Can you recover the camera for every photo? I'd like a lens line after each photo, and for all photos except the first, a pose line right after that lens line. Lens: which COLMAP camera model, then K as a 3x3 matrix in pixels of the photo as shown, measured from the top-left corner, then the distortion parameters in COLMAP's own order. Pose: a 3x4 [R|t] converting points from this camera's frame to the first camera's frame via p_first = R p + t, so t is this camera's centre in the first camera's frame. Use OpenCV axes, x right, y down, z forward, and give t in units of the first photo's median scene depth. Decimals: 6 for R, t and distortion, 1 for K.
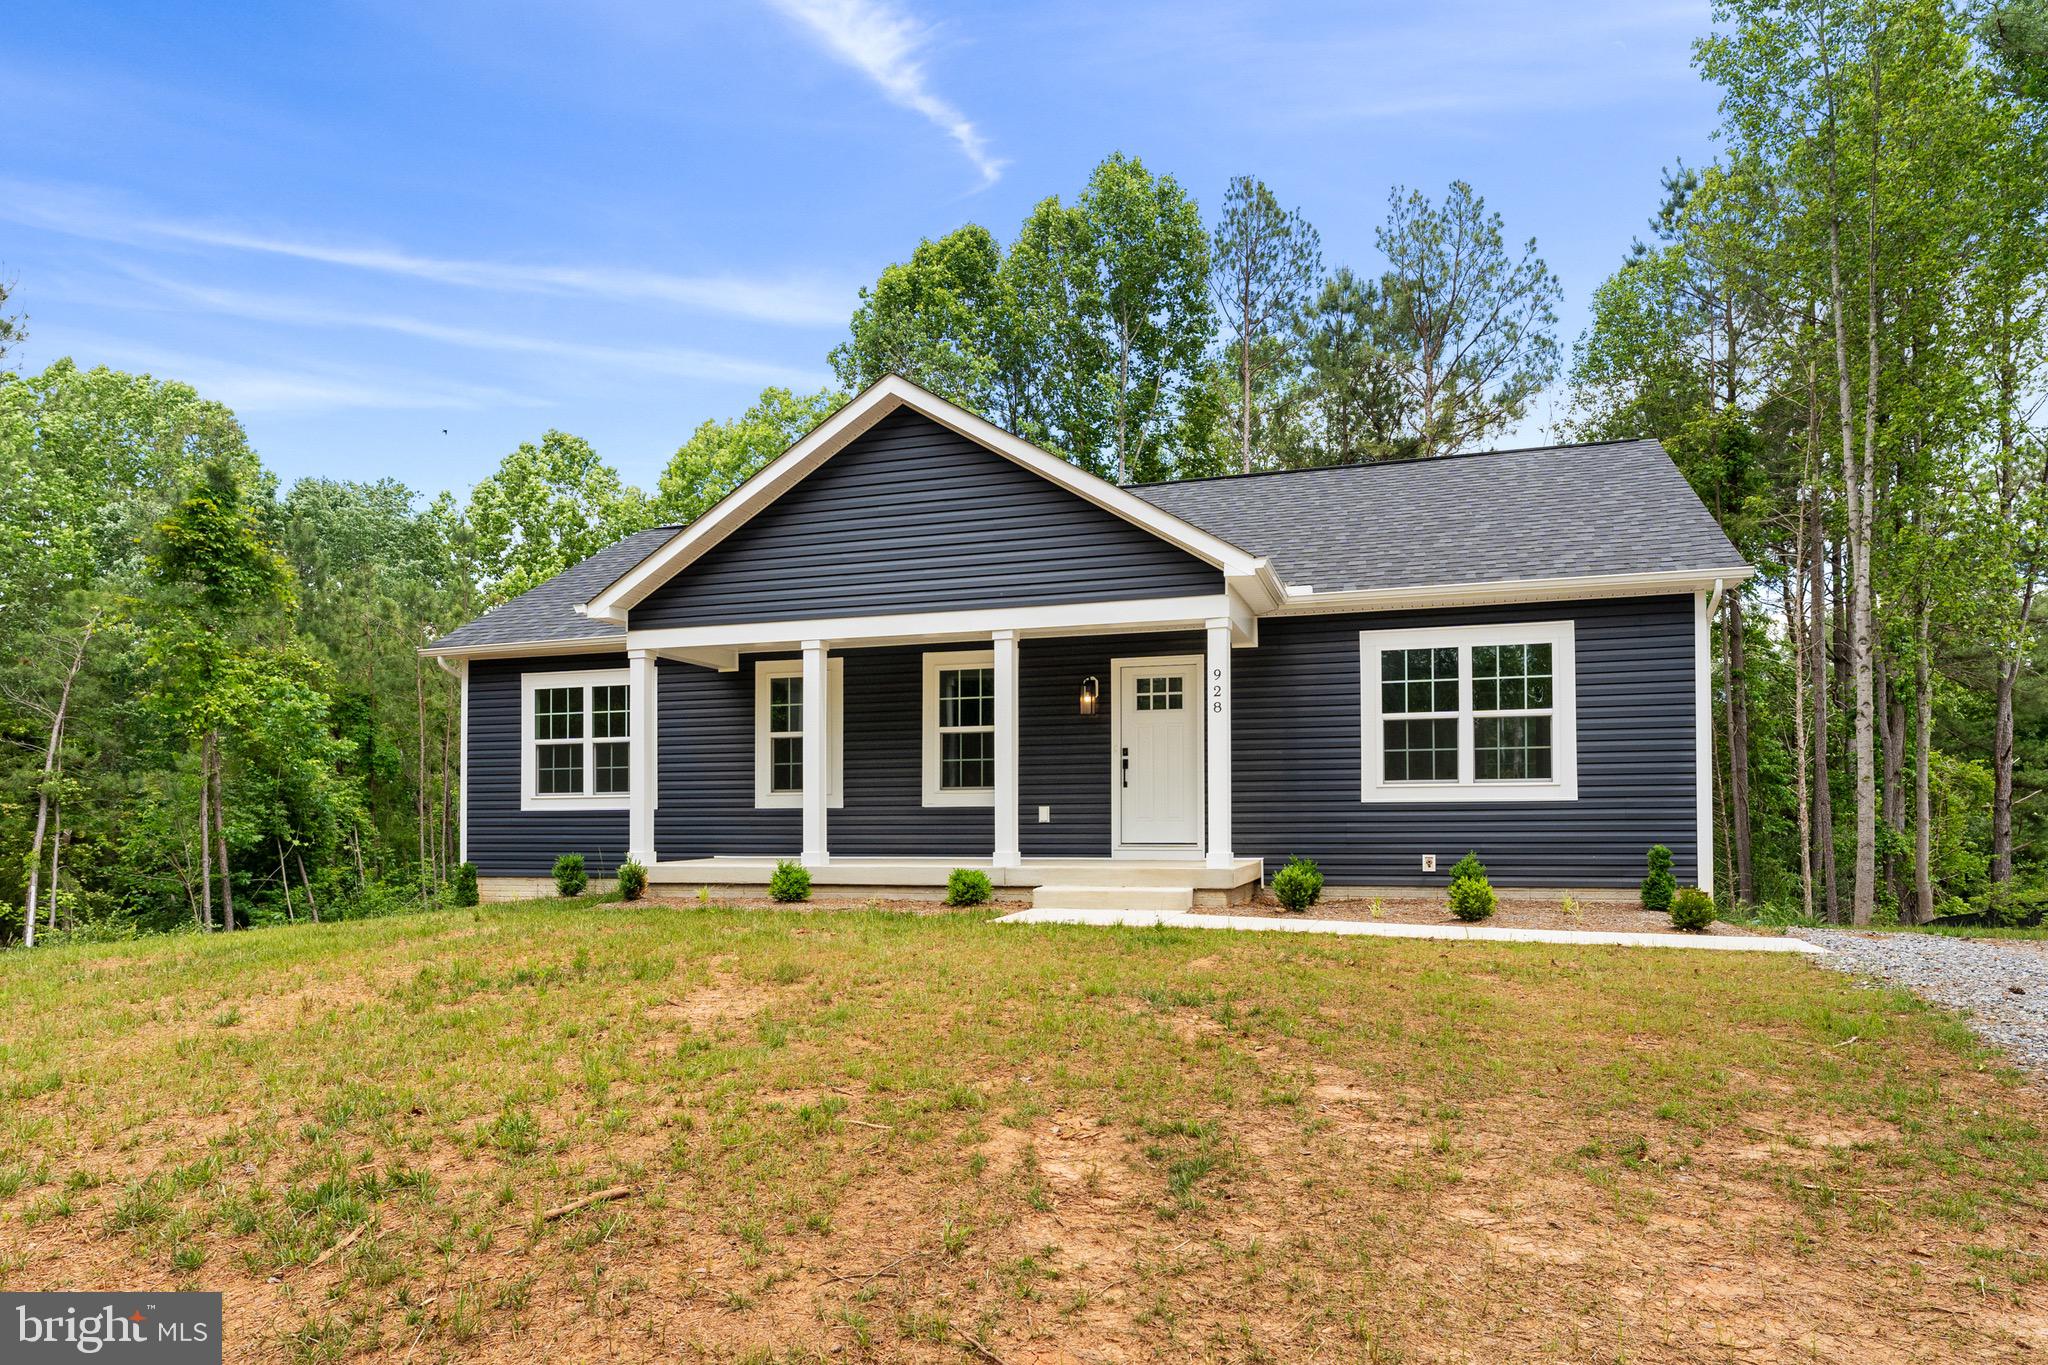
lens RADIAL K [[1167.1, 0, 1090.2], [0, 1167.1, 806.3], [0, 0, 1]] dist [0.004145, 0.000964]
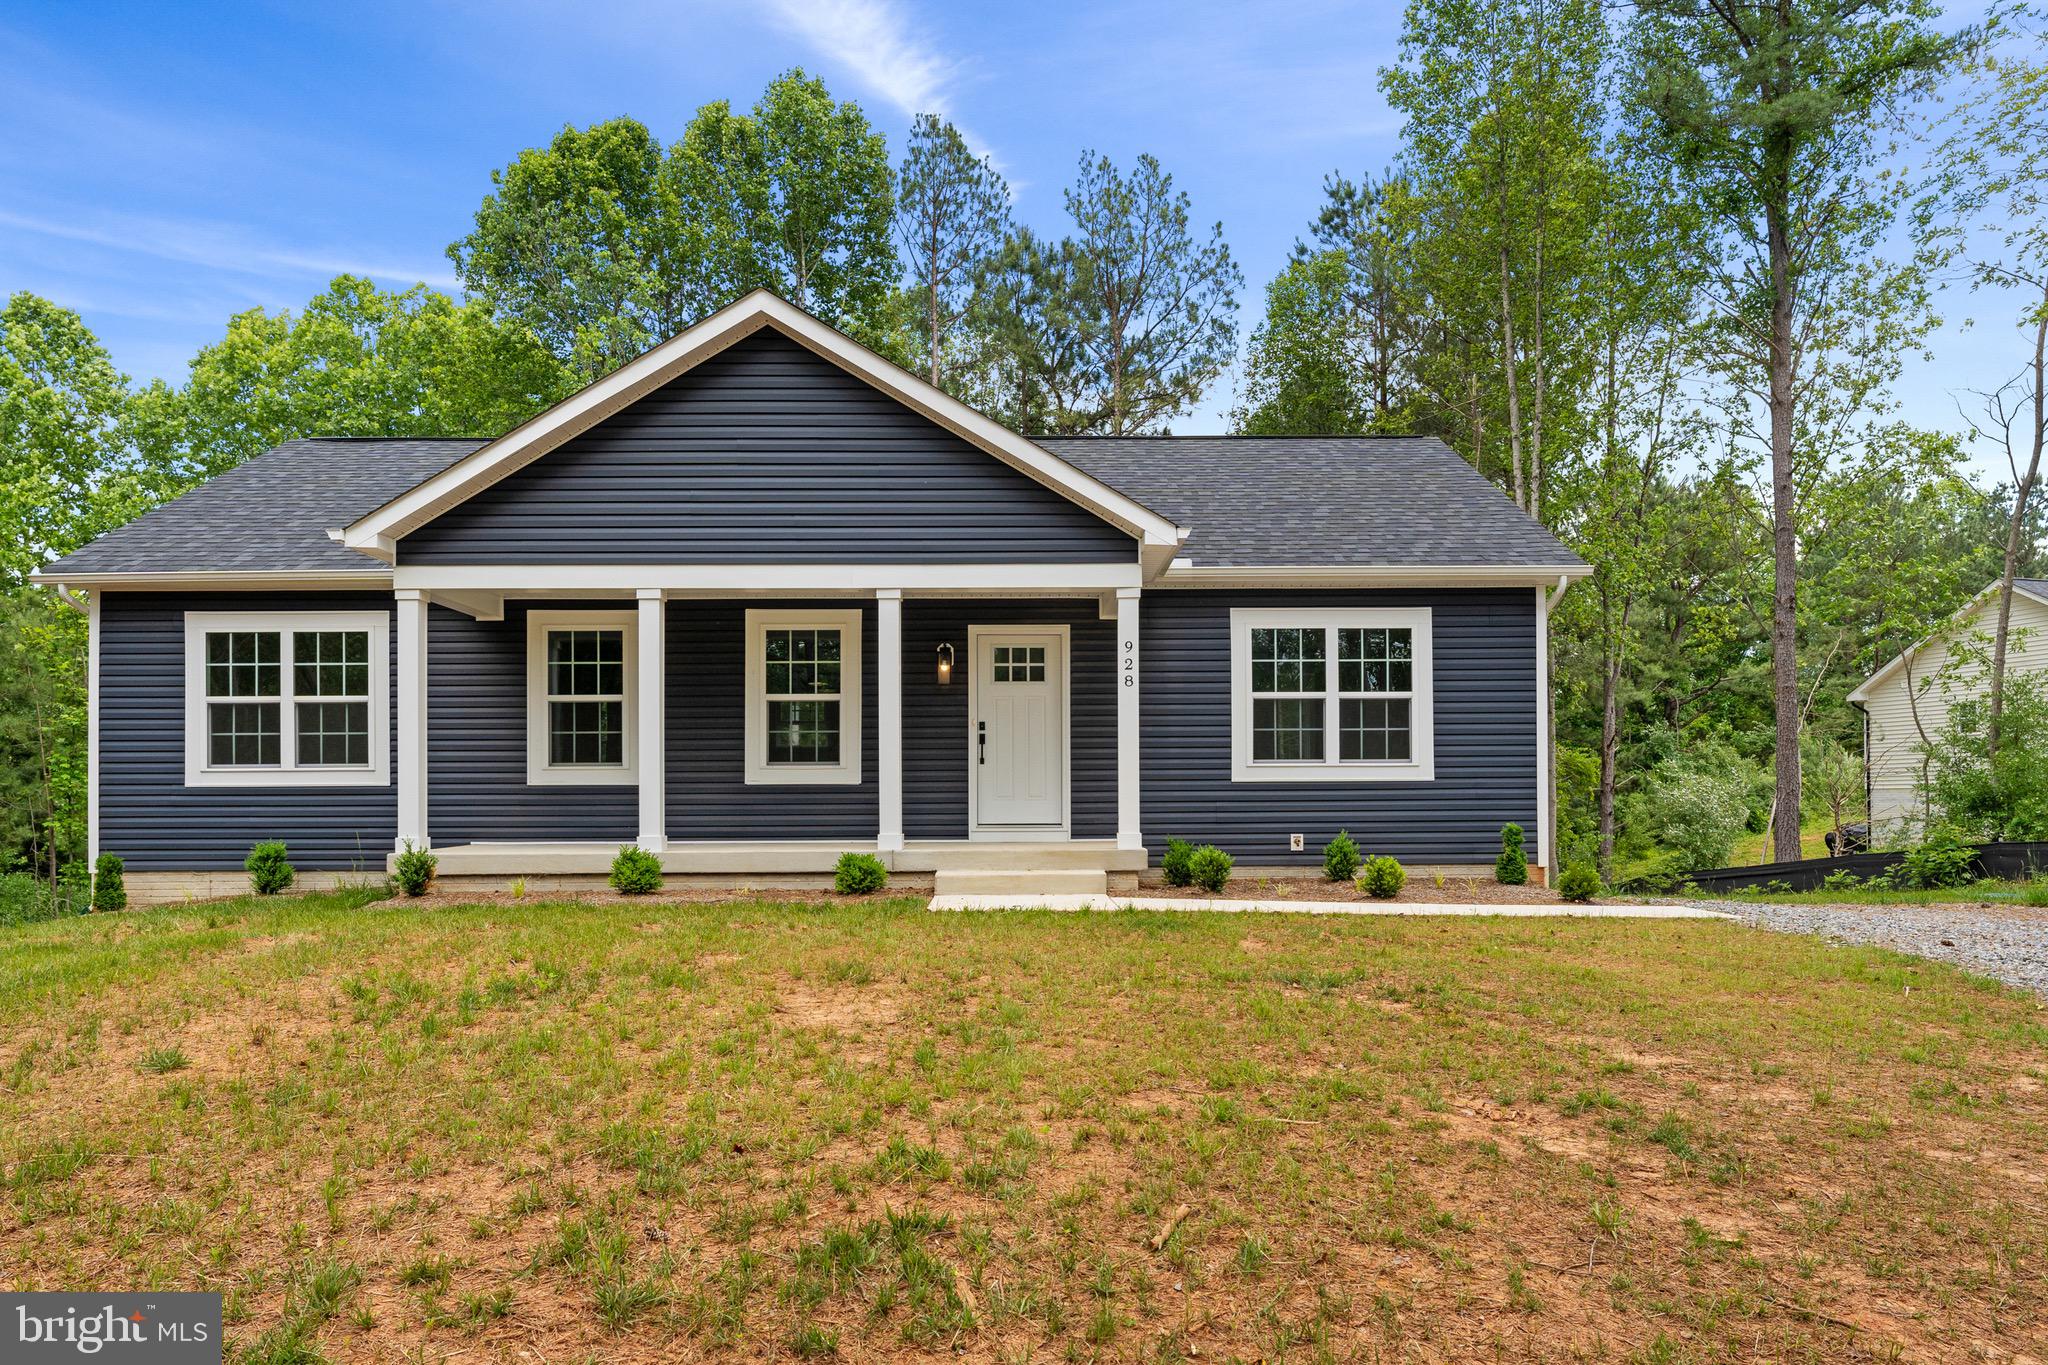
lens RADIAL K [[1251.7, 0, 1010.2], [0, 1251.7, 796.6], [0, 0, 1]] dist [-0.001176, 0.000384]
pose [[0.955227, 0.002109, 0.295865, -0.216150], [-0.004244, 0.999969, 0.006573, 0.002711], [-0.295842, -0.007534, 0.955207, 0.036644]]
